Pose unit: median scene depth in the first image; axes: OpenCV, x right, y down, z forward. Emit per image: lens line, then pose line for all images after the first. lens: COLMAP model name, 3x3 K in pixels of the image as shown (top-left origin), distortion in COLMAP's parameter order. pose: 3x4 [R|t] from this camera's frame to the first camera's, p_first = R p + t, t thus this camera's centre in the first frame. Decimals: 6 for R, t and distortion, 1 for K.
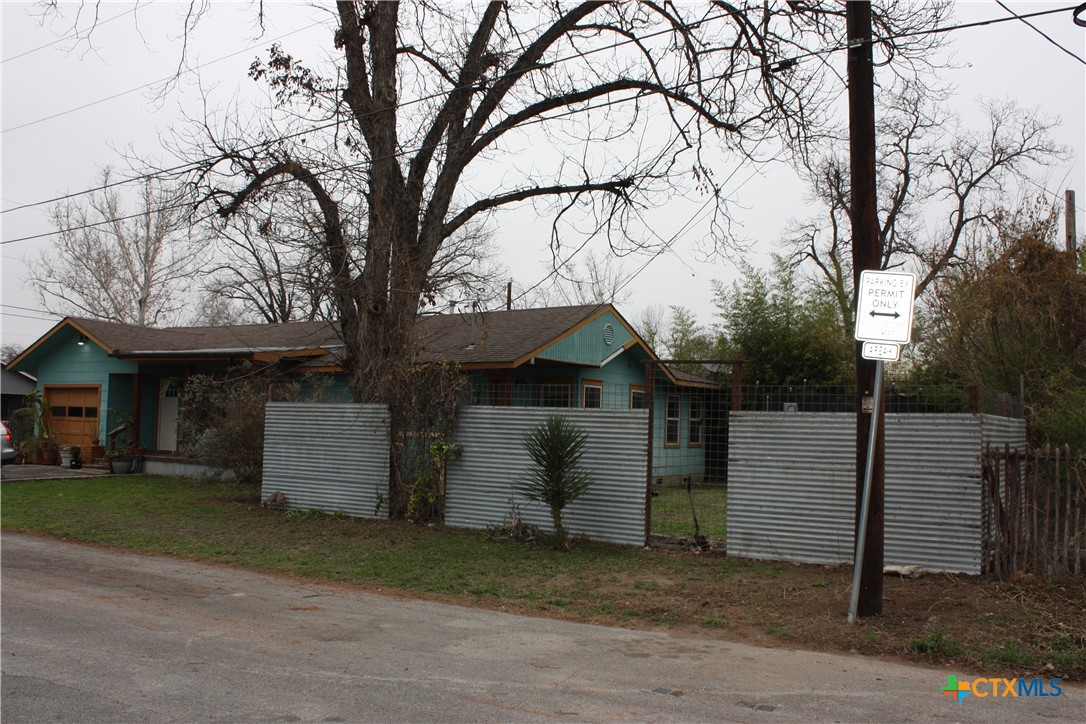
lens RADIAL K [[964.1, 0, 559.4], [0, 964.1, 362.0], [0, 0, 1]] dist [-0.121596, 0.102137]
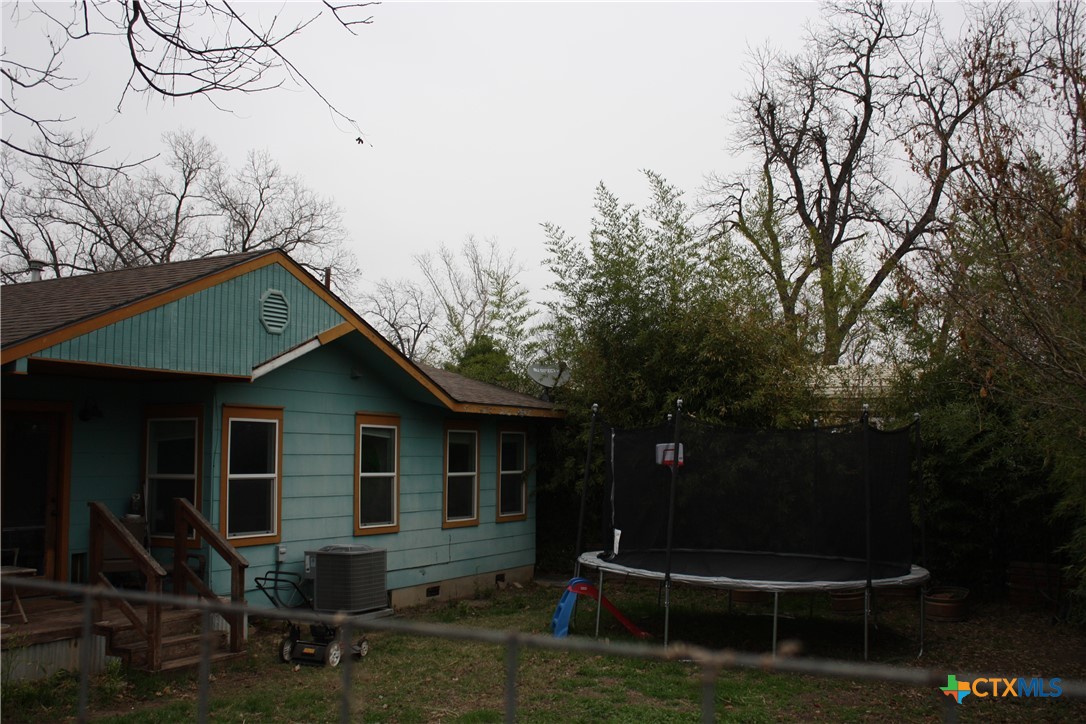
lens RADIAL K [[1069.4, 0, 558.7], [0, 1069.4, 373.6], [0, 0, 1]] dist [-0.069938, 0.000000]
pose [[0.997295, -0.013975, 0.072164, 0.122636], [0.014329, 0.999888, -0.004390, 0.005188], [-0.072094, 0.005412, 0.997383, 0.366826]]
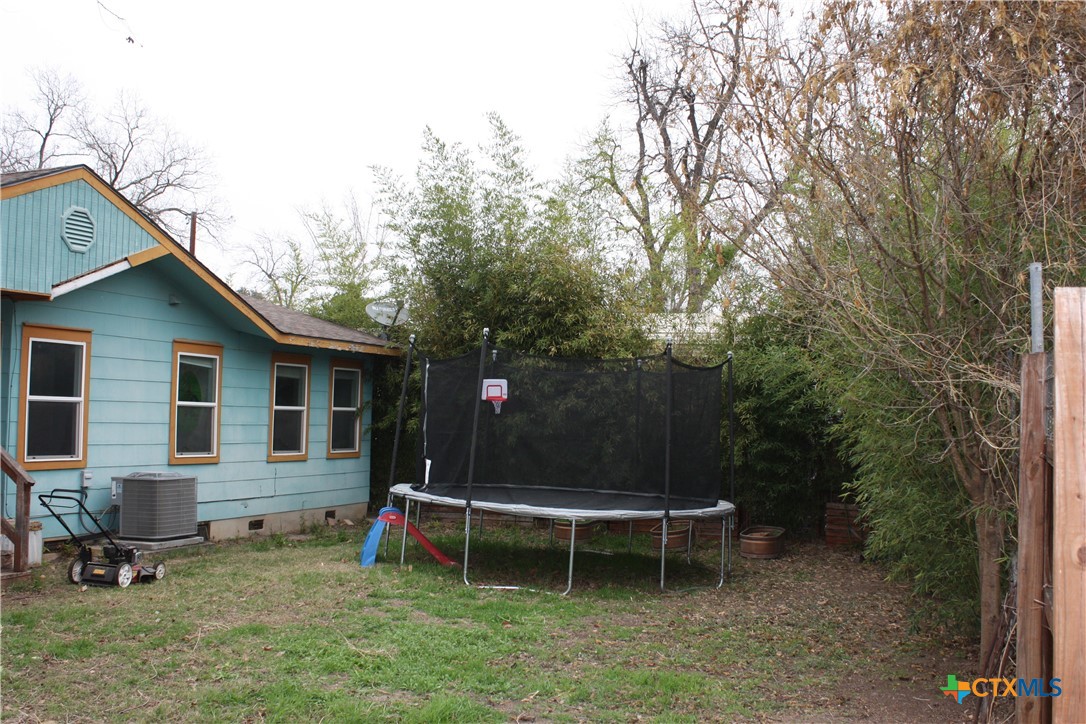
lens RADIAL K [[1069.4, 0, 552.1], [0, 1069.4, 373.1], [0, 0, 1]] dist [-0.069938, 0.000000]
pose [[0.985870, 0.005528, 0.167421, 0.154315], [-0.010901, 0.999454, 0.031196, 0.018062], [-0.167157, -0.032580, 0.985392, 0.361106]]
